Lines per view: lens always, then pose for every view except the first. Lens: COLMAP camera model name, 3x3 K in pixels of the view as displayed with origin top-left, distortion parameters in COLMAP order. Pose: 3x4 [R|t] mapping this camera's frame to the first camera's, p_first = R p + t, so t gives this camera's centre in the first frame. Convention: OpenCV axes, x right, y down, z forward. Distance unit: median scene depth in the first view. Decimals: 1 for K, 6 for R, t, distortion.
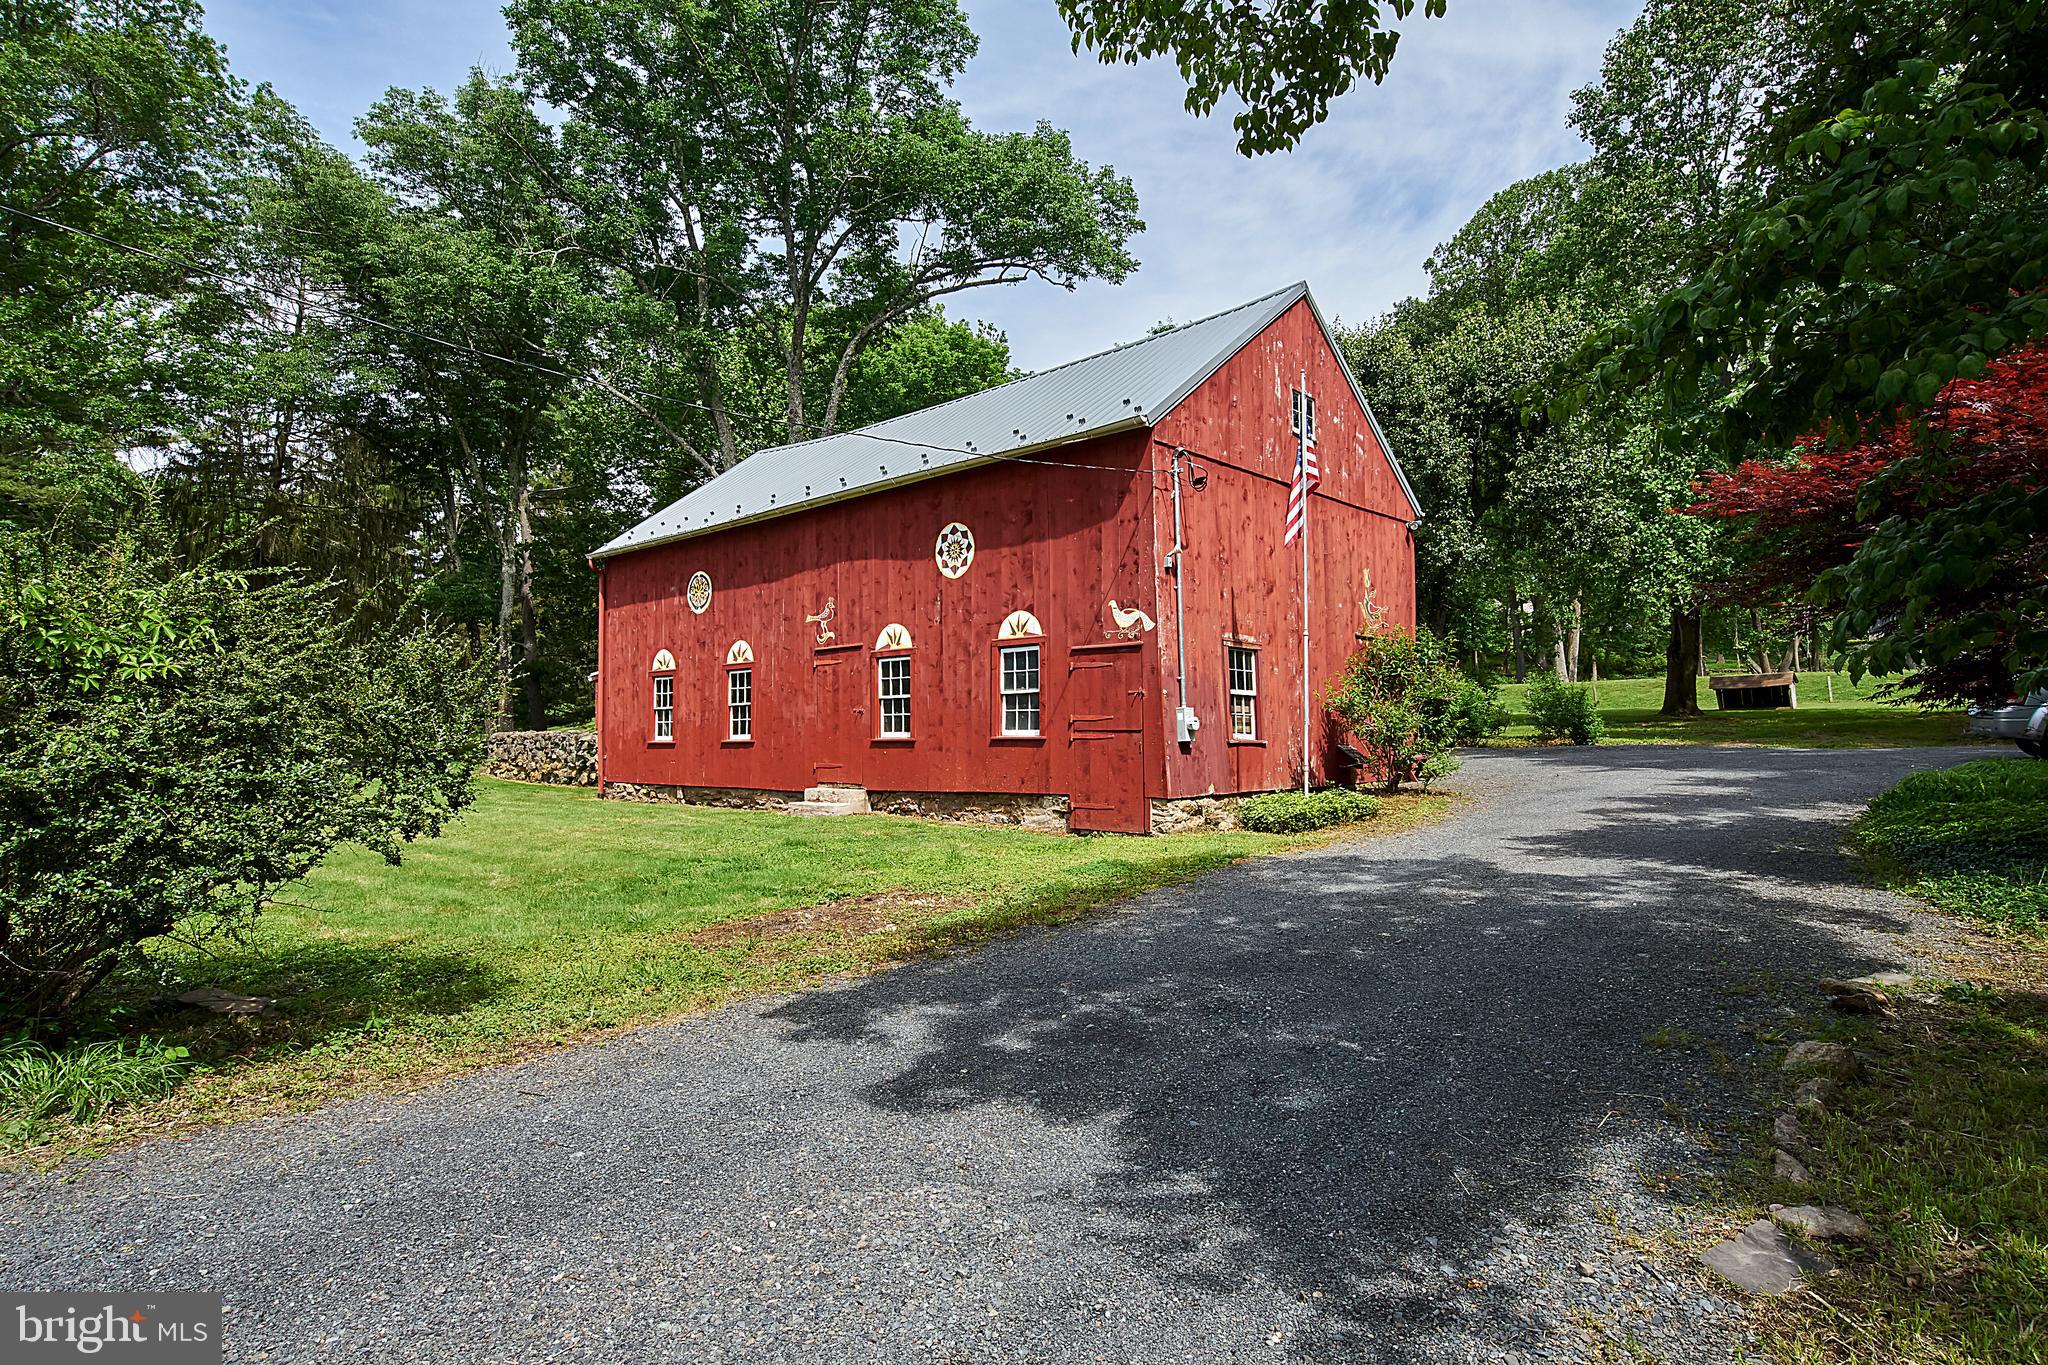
lens RADIAL K [[1045.1, 0, 1032.6], [0, 1045.1, 692.8], [0, 0, 1]] dist [0.008993, -0.002945]
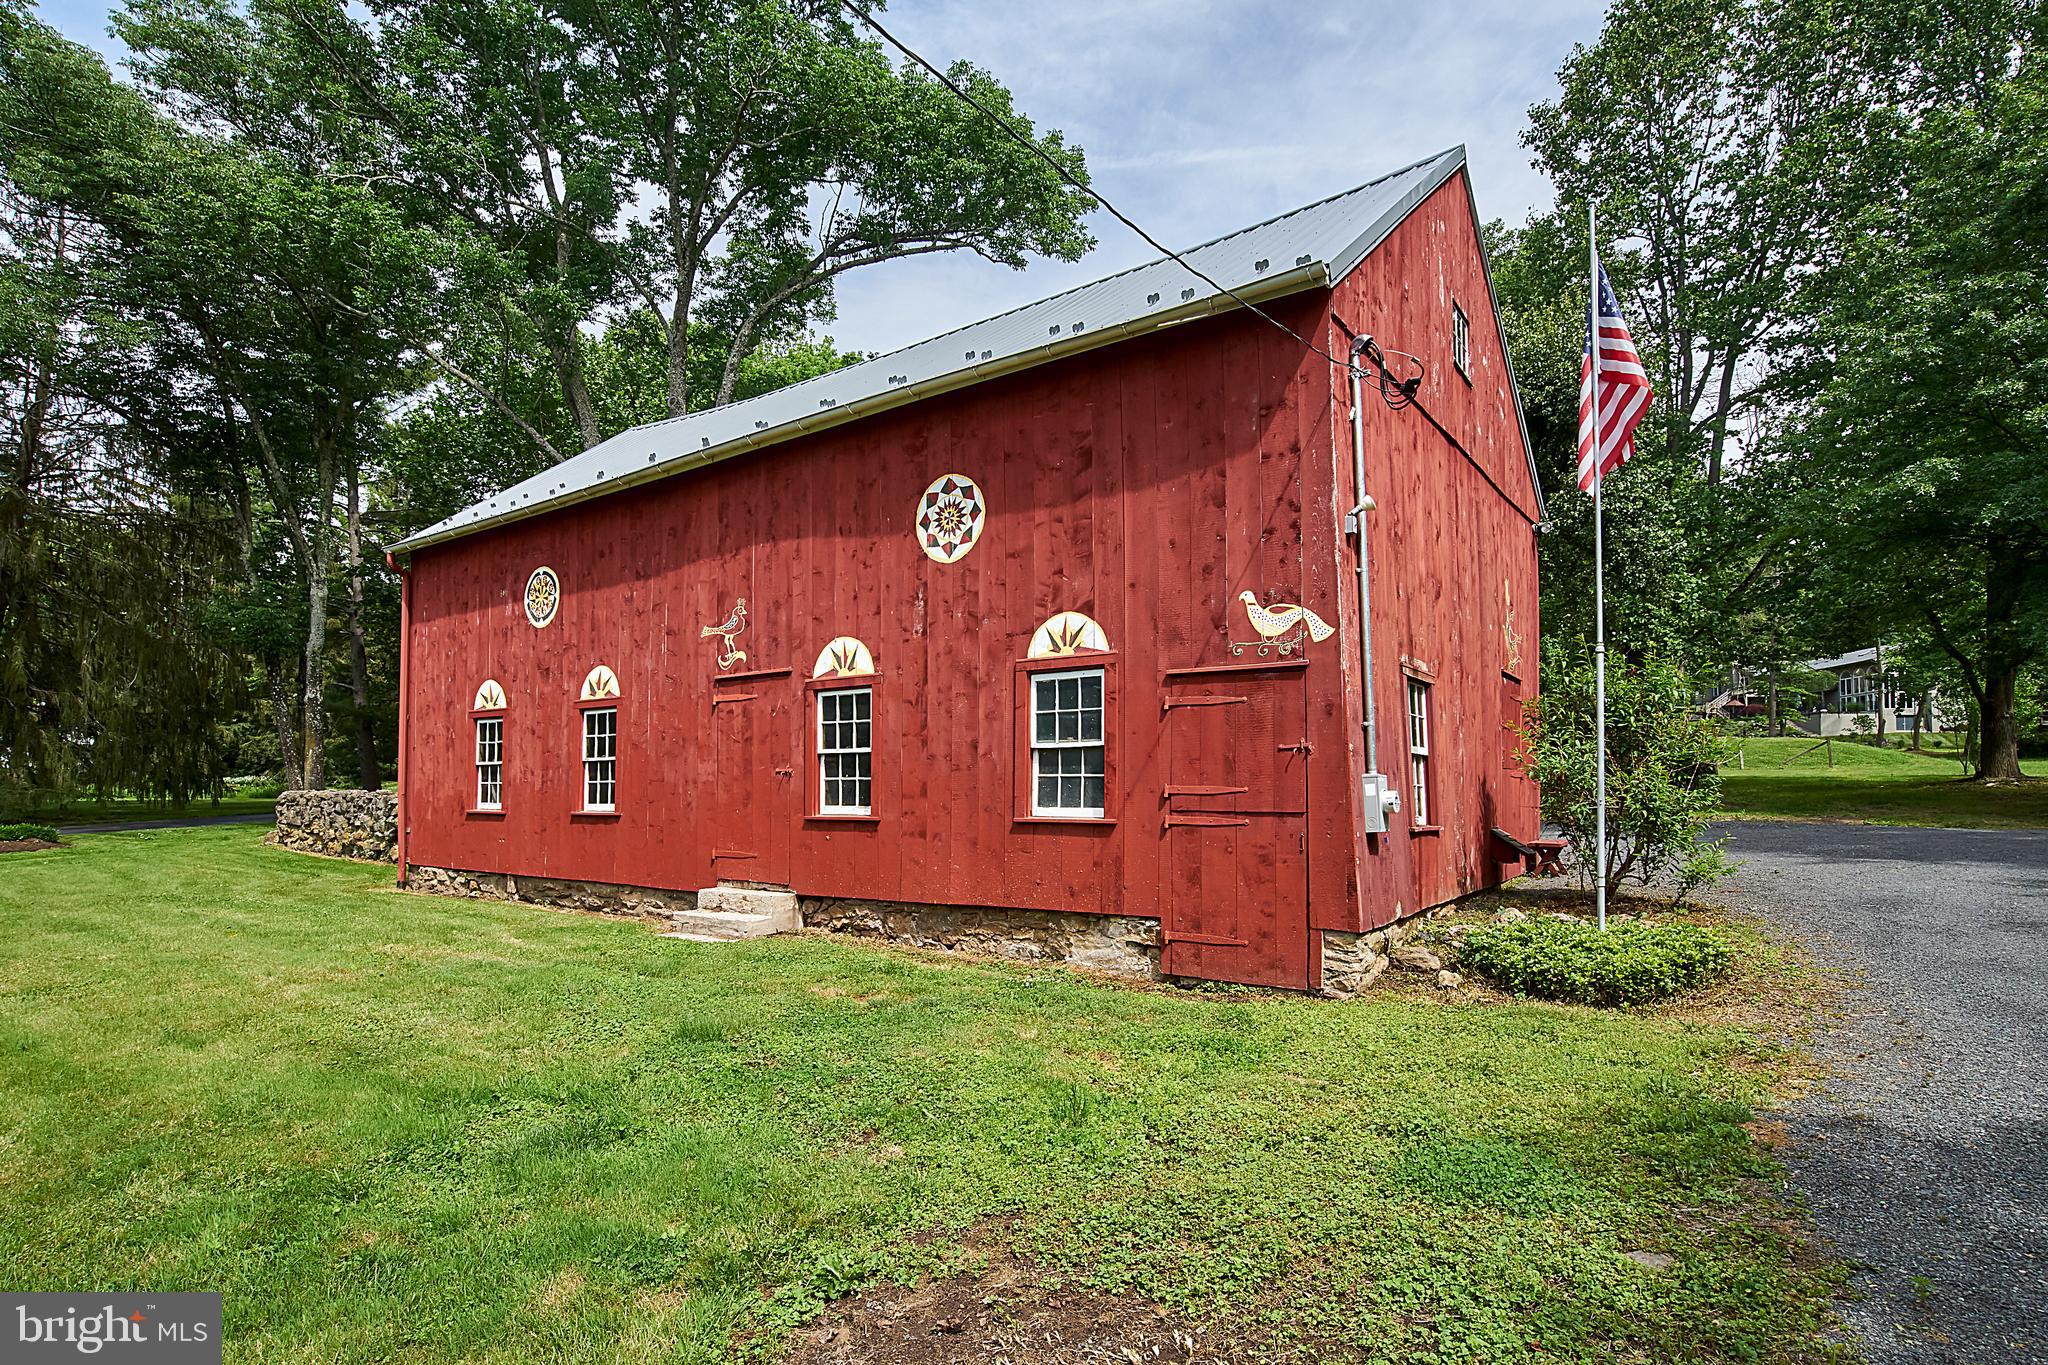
lens RADIAL K [[996.2, 0, 986.6], [0, 996.2, 758.5], [0, 0, 1]] dist [-0.009697, 0.002944]
pose [[0.995859, 0.010733, 0.090273, -0.097549], [-0.011528, 0.999899, 0.008286, 0.002502], [-0.090175, -0.009292, 0.995883, 0.372127]]
